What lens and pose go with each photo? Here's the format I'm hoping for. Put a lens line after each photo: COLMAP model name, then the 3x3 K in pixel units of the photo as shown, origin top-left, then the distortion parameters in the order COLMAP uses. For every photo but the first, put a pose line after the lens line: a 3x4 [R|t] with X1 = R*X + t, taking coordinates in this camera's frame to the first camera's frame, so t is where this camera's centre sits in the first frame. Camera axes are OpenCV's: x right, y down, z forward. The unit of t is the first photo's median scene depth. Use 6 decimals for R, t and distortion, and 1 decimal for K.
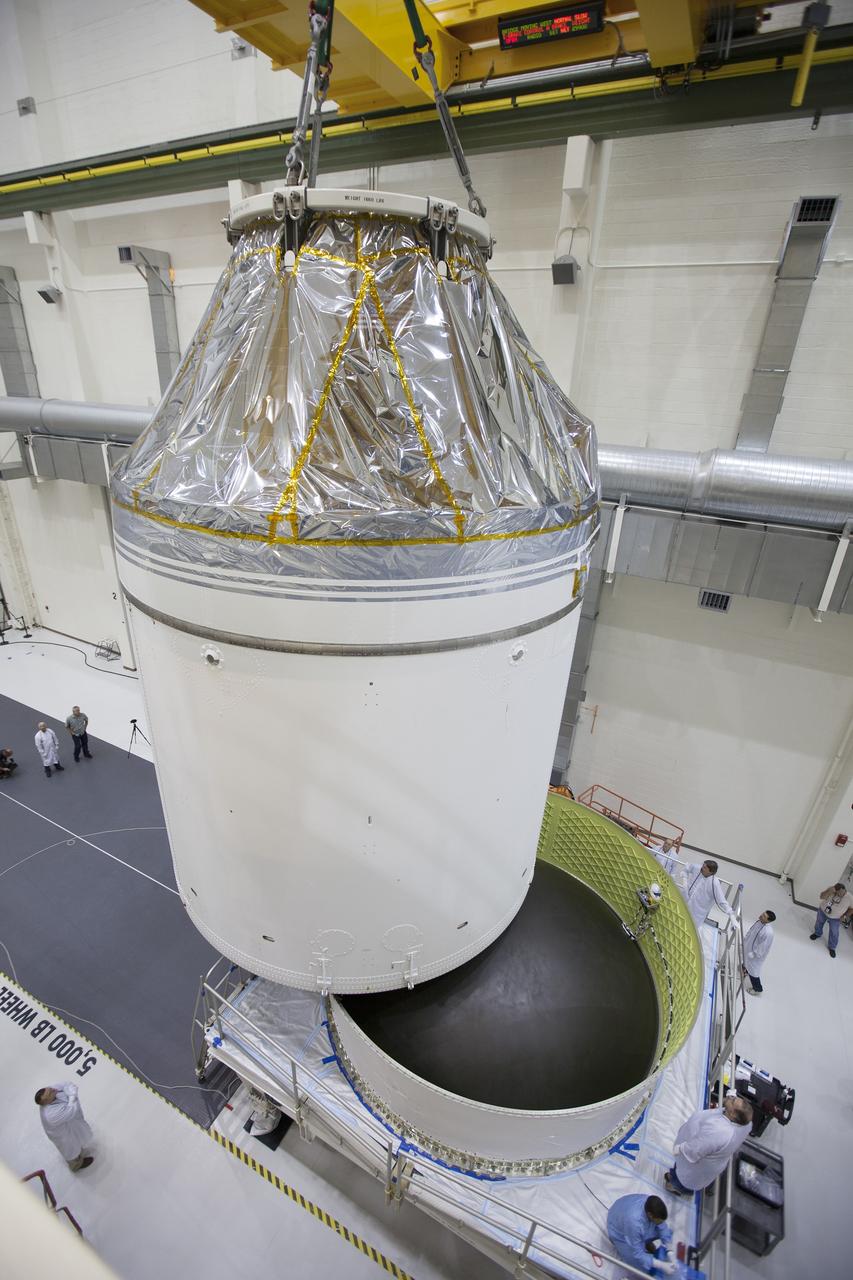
lens RADIAL K [[574.5, 0, 425.5], [0, 574.5, 650.3], [0, 0, 1]] dist [-0.038223, 0.011207]
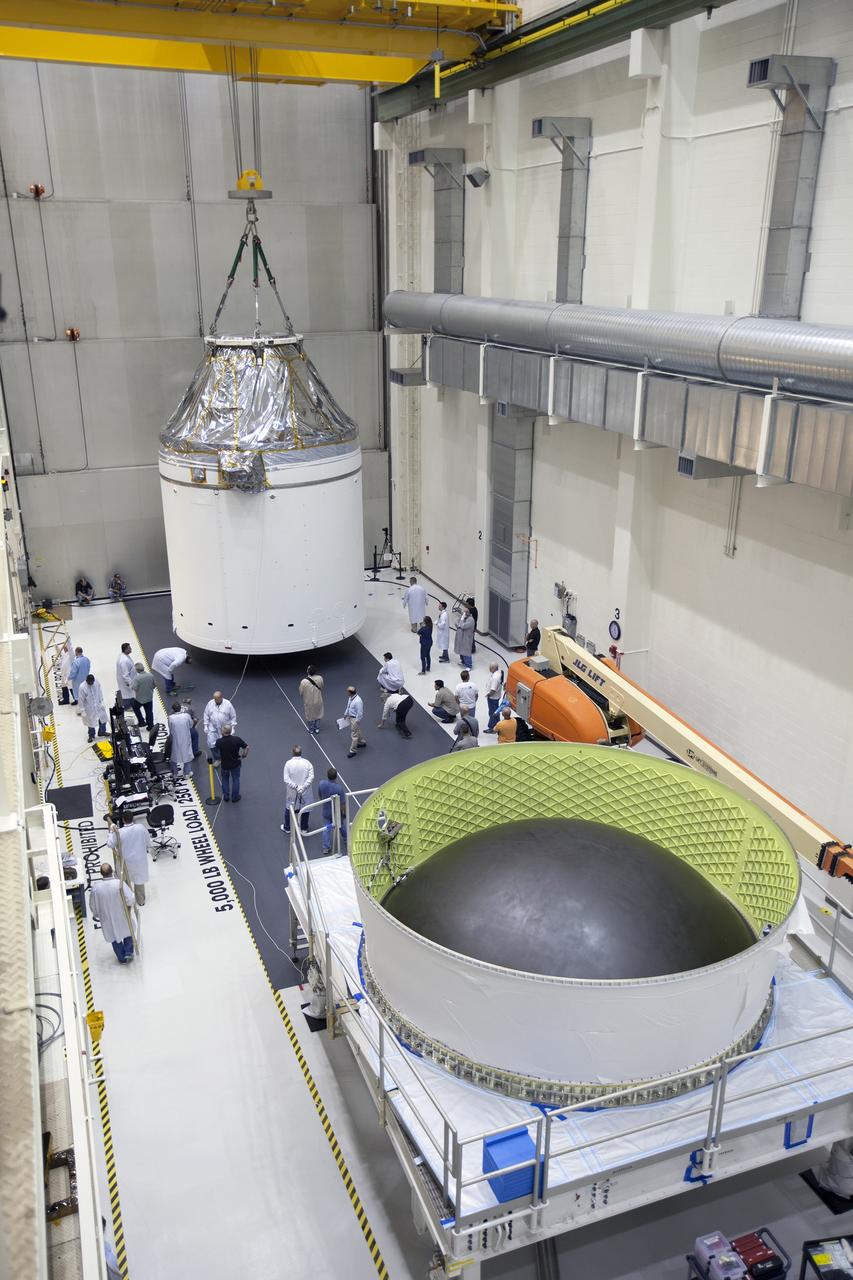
lens RADIAL K [[1044.0, 0, 426.5], [0, 1044.0, 640.0], [0, 0, 1]] dist [-0.002583, 0.149089]
pose [[0.749715, 0.193386, -0.632874, 0.519881], [-0.261831, 0.964993, -0.015299, 0.131097], [0.607760, 0.177176, 0.774103, -0.227602]]
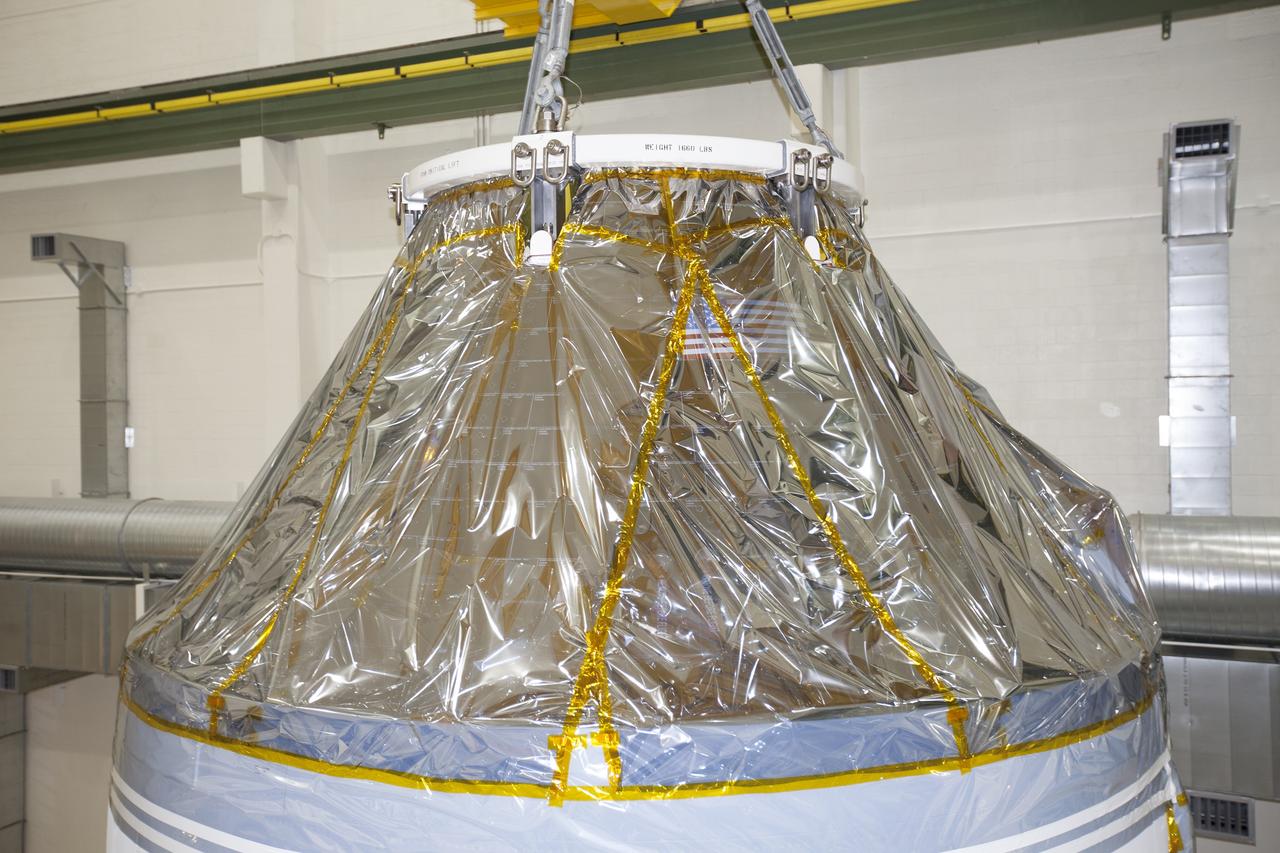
lens RADIAL K [[1130.1, 0, 616.6], [0, 1130.1, 420.7], [0, 0, 1]] dist [-0.004564, 0.152701]
pose [[0.996609, -0.048332, 0.066588, -0.048175], [0.072396, 0.899664, -0.430539, -0.013747], [-0.039098, 0.433900, 0.900112, 0.023063]]
